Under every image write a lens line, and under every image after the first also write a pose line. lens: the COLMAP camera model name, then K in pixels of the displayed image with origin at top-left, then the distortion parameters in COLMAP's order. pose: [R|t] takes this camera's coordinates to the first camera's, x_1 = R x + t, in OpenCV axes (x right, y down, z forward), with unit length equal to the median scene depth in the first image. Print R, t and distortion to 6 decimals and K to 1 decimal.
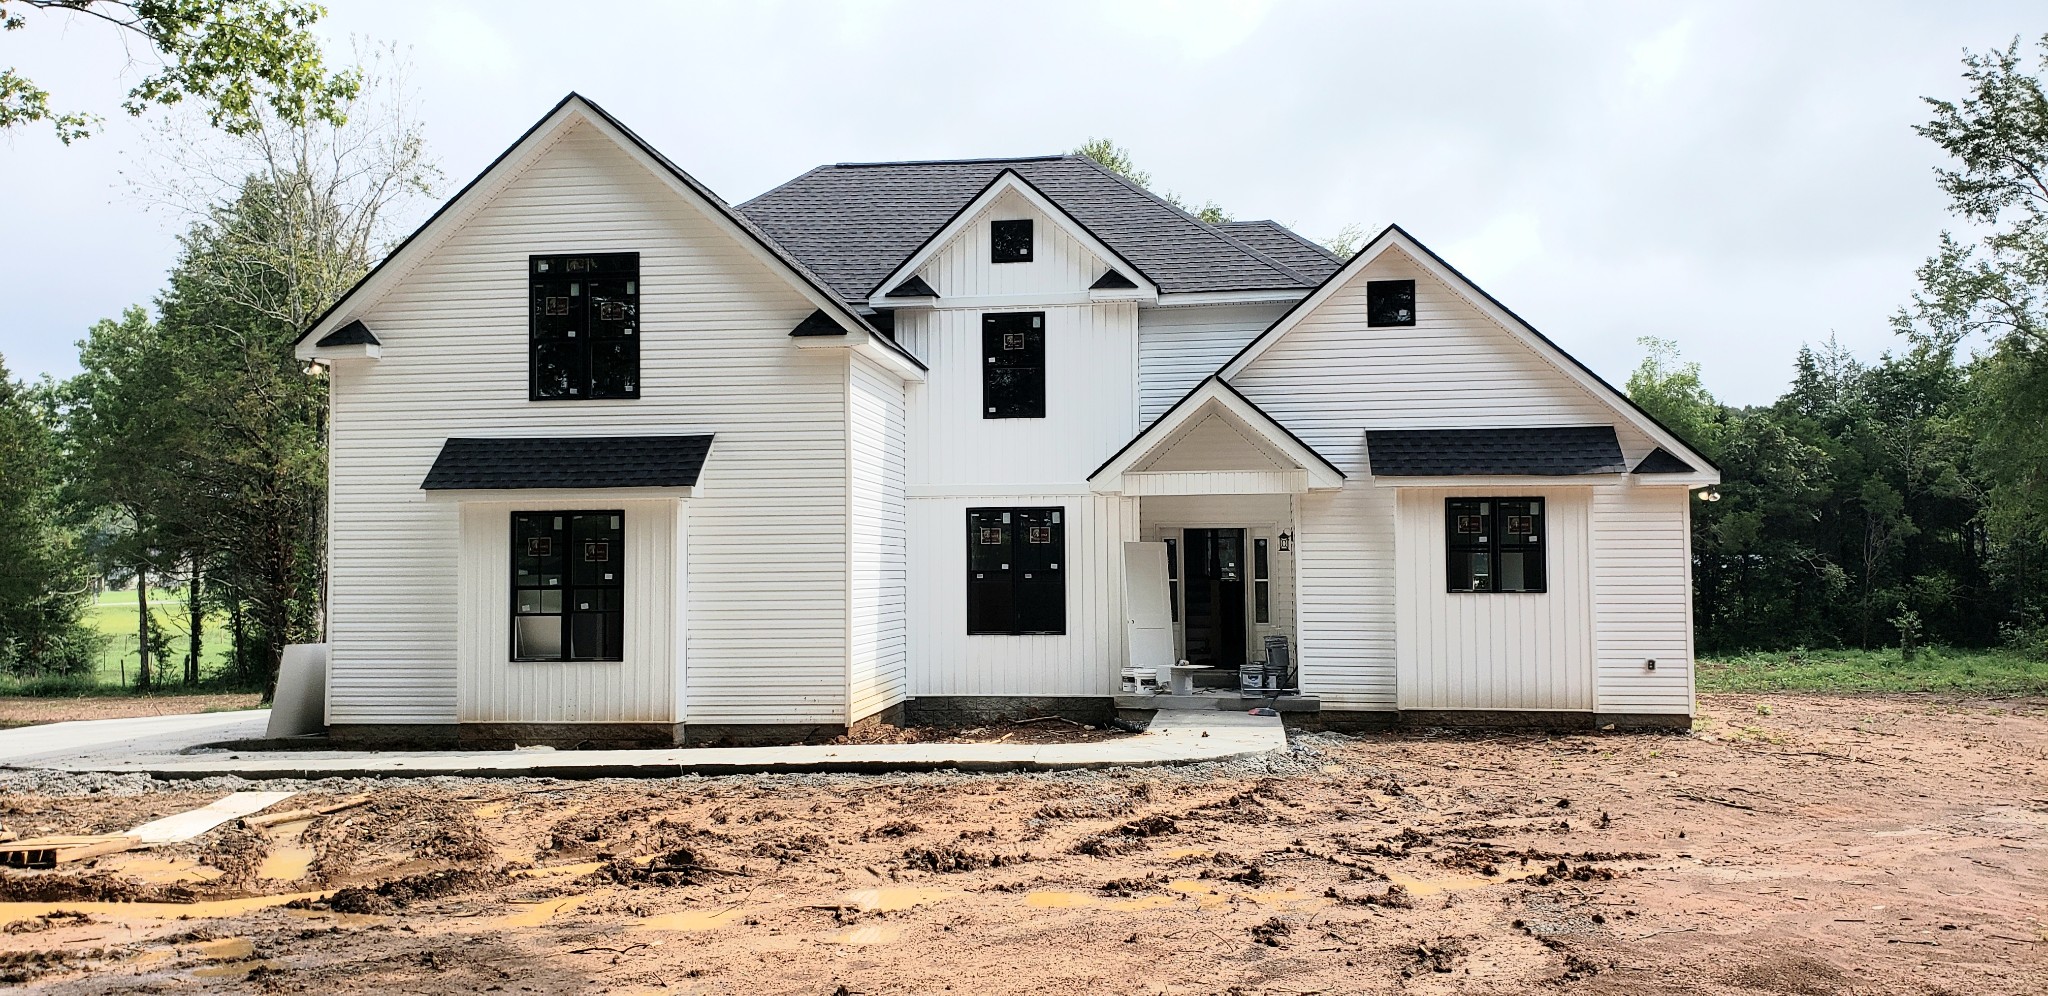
lens RADIAL K [[1543.6, 0, 1024.0], [0, 1543.6, 498.0], [0, 0, 1]] dist [0.043708, 0.009076]
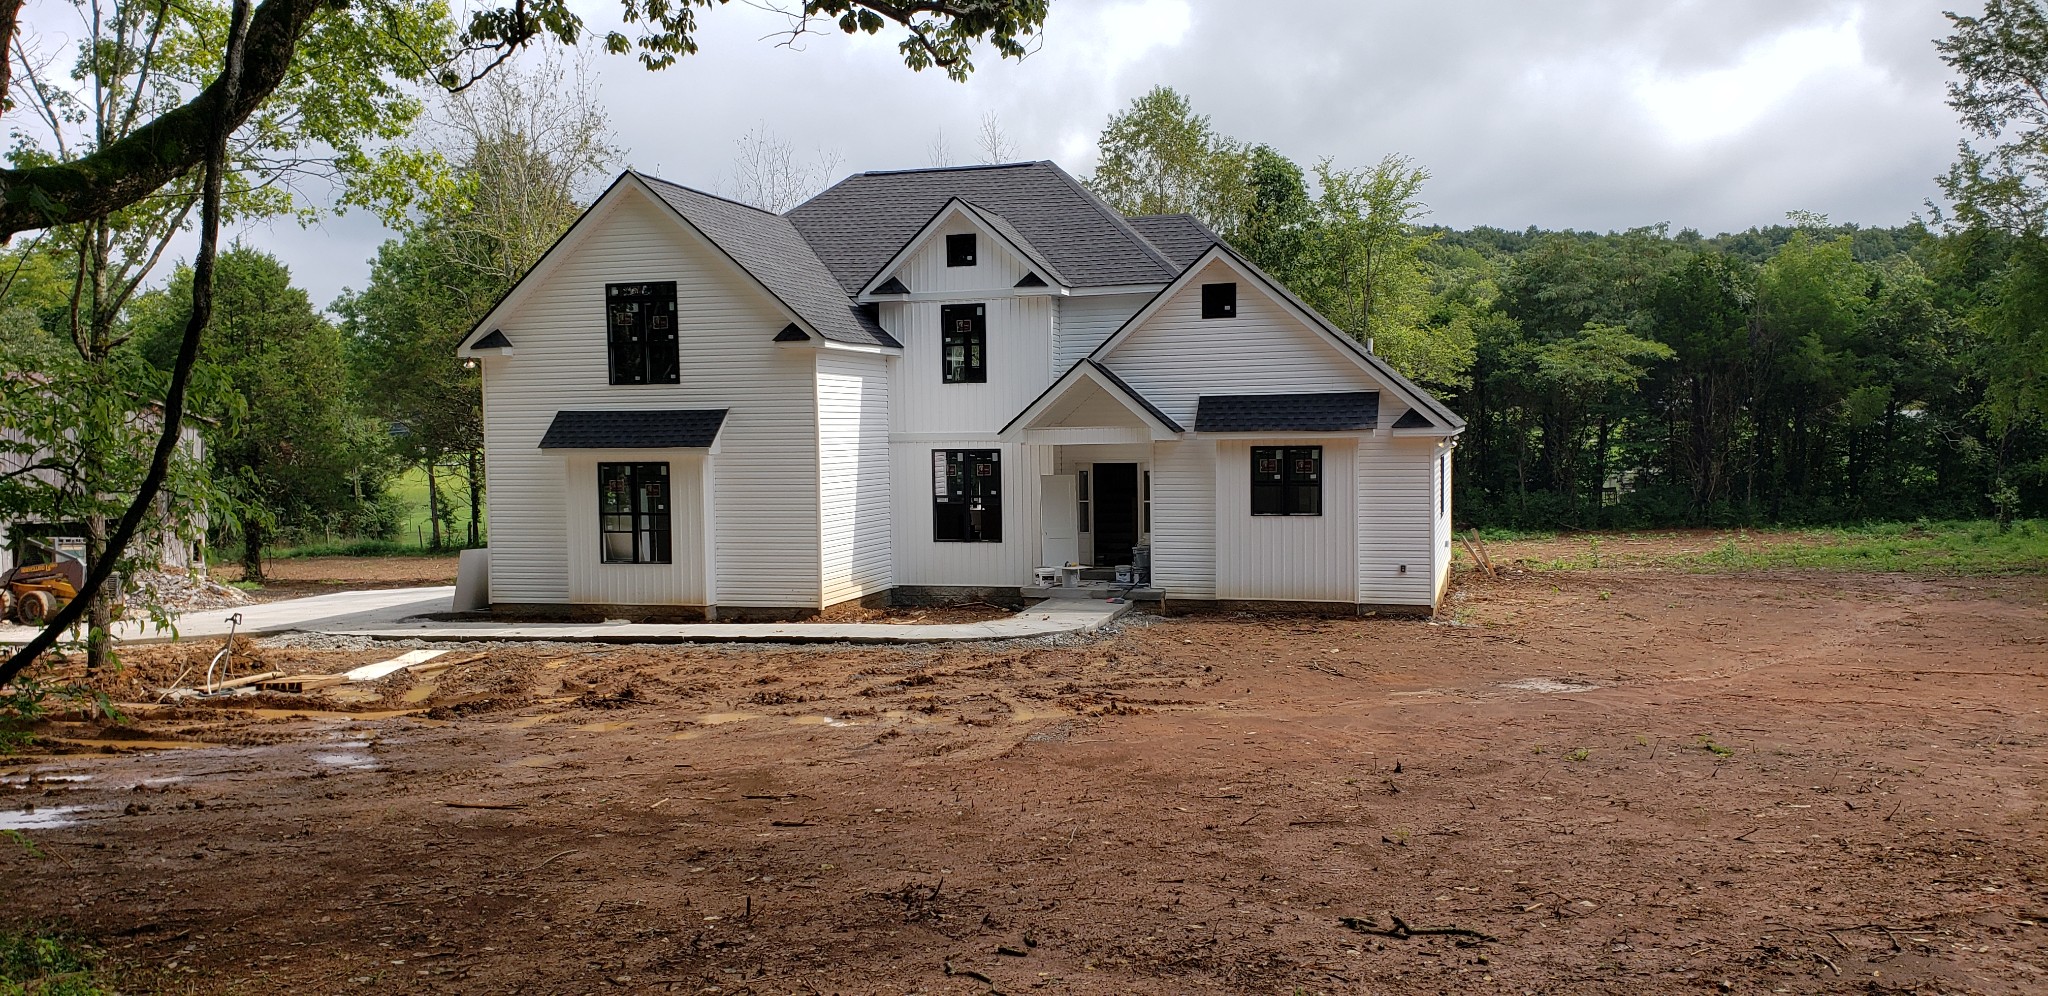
lens RADIAL K [[1492.3, 0, 1024.0], [0, 1492.3, 498.0], [0, 0, 1]] dist [0.061427, -0.000622]
pose [[0.988937, -0.001058, -0.148330, 0.270071], [0.014656, 0.995779, 0.090611, -0.077545], [0.147608, -0.091782, 0.984778, -0.331949]]
